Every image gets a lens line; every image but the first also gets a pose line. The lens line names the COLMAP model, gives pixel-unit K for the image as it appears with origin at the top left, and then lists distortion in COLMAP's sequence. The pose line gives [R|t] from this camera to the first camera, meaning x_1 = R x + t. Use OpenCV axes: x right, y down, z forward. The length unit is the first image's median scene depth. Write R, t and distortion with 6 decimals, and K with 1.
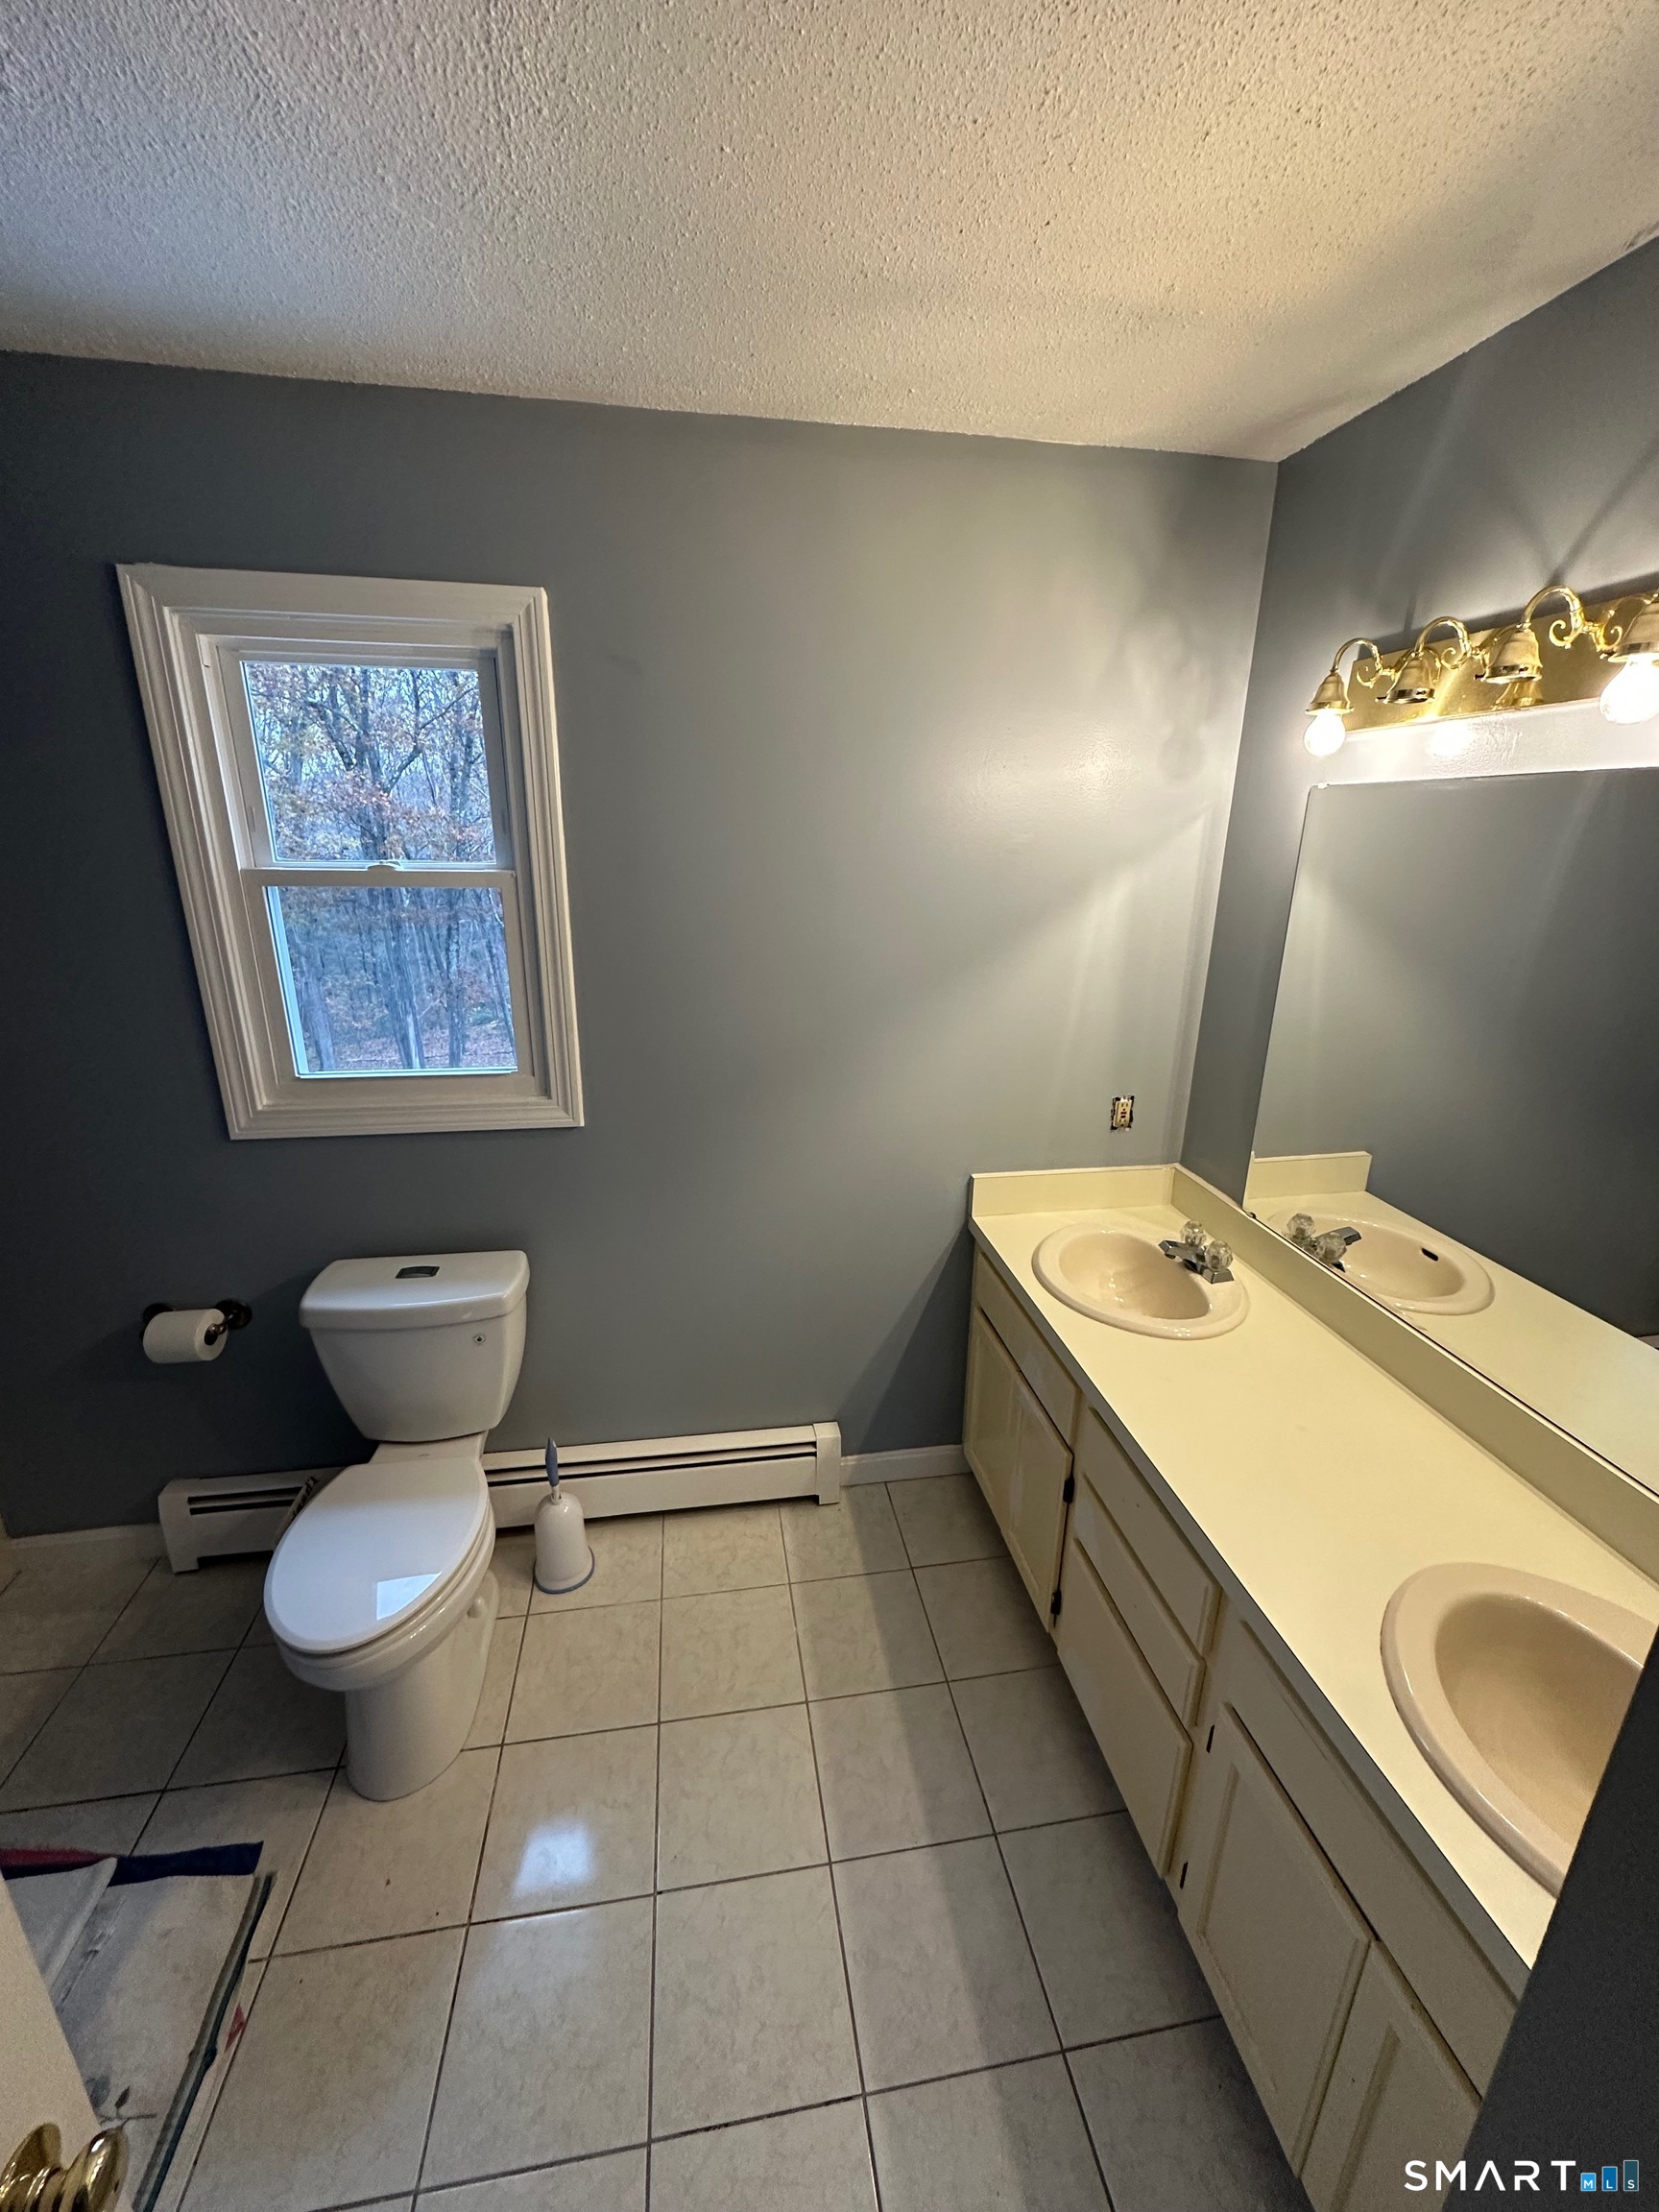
lens RADIAL K [[879.1, 0, 829.5], [0, 879.1, 1106.0], [0, 0, 1]] dist [-0.003149, 0.000720]
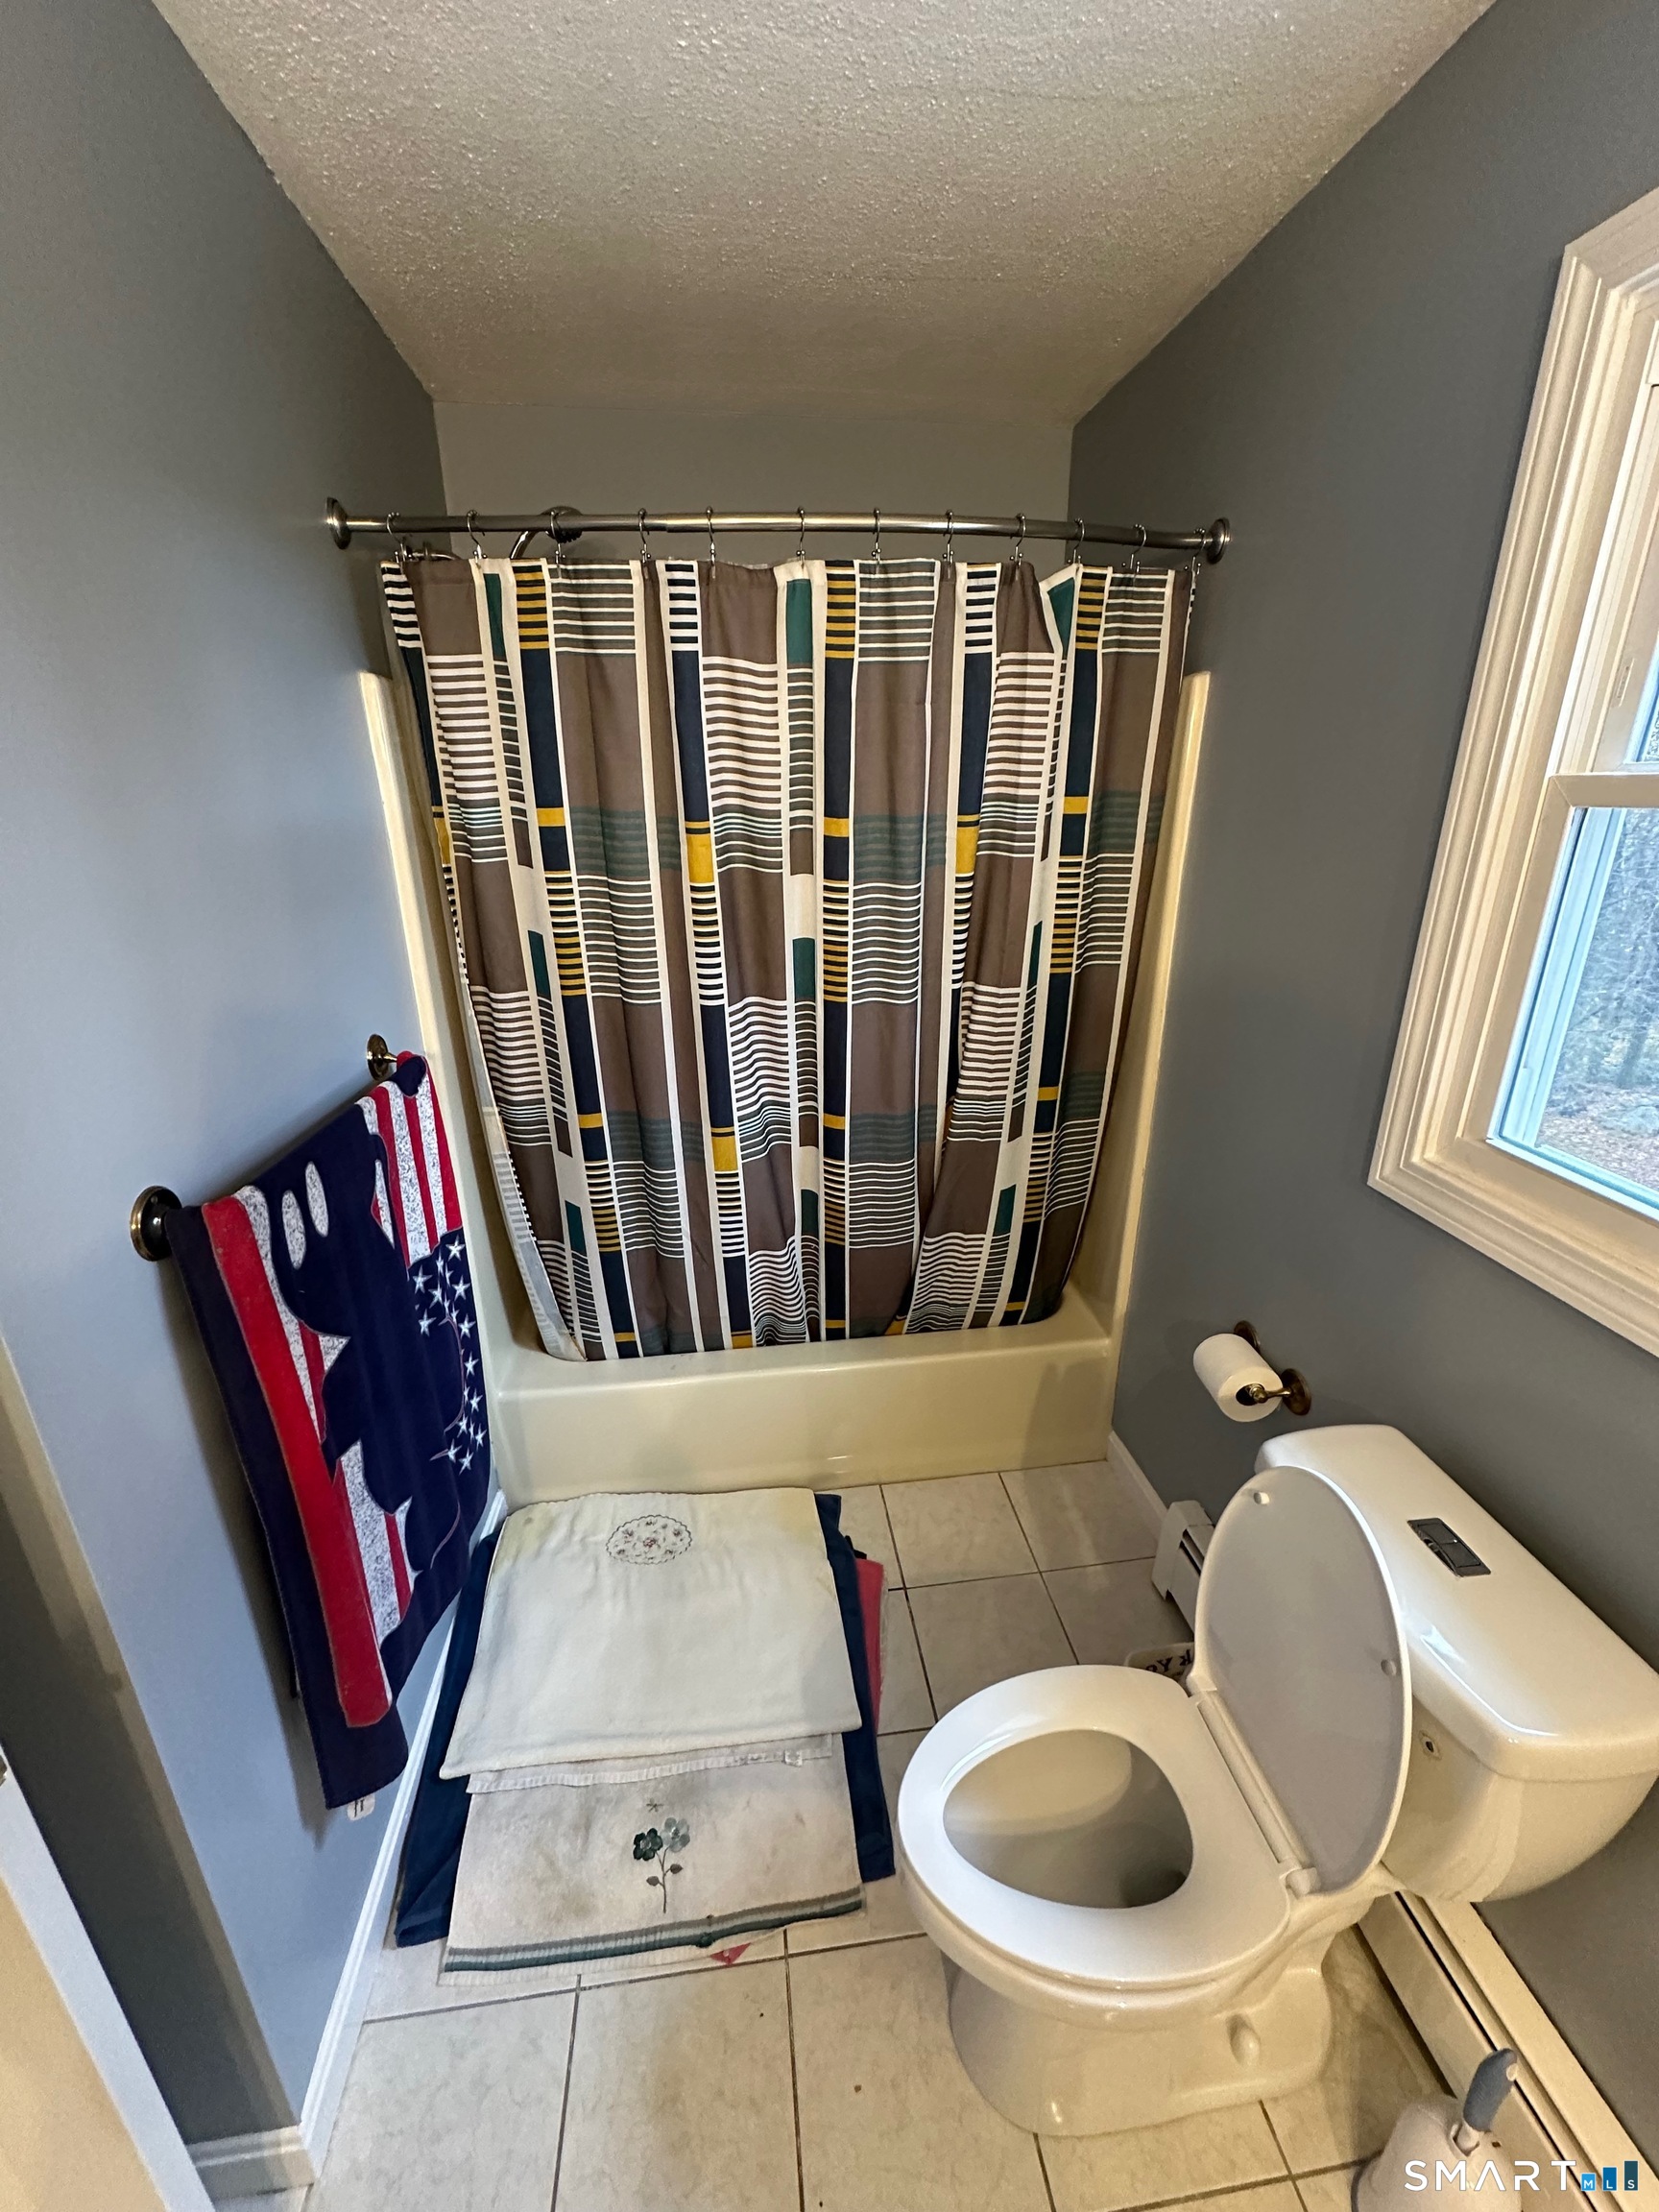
lens RADIAL K [[879.1, 0, 829.5], [0, 879.1, 1106.0], [0, 0, 1]] dist [-0.003149, 0.000720]
pose [[-0.040575, 0.323804, -0.945254, -0.037993], [-0.283947, 0.903292, 0.321618, -0.118807], [0.957981, 0.281452, 0.055292, 0.546350]]
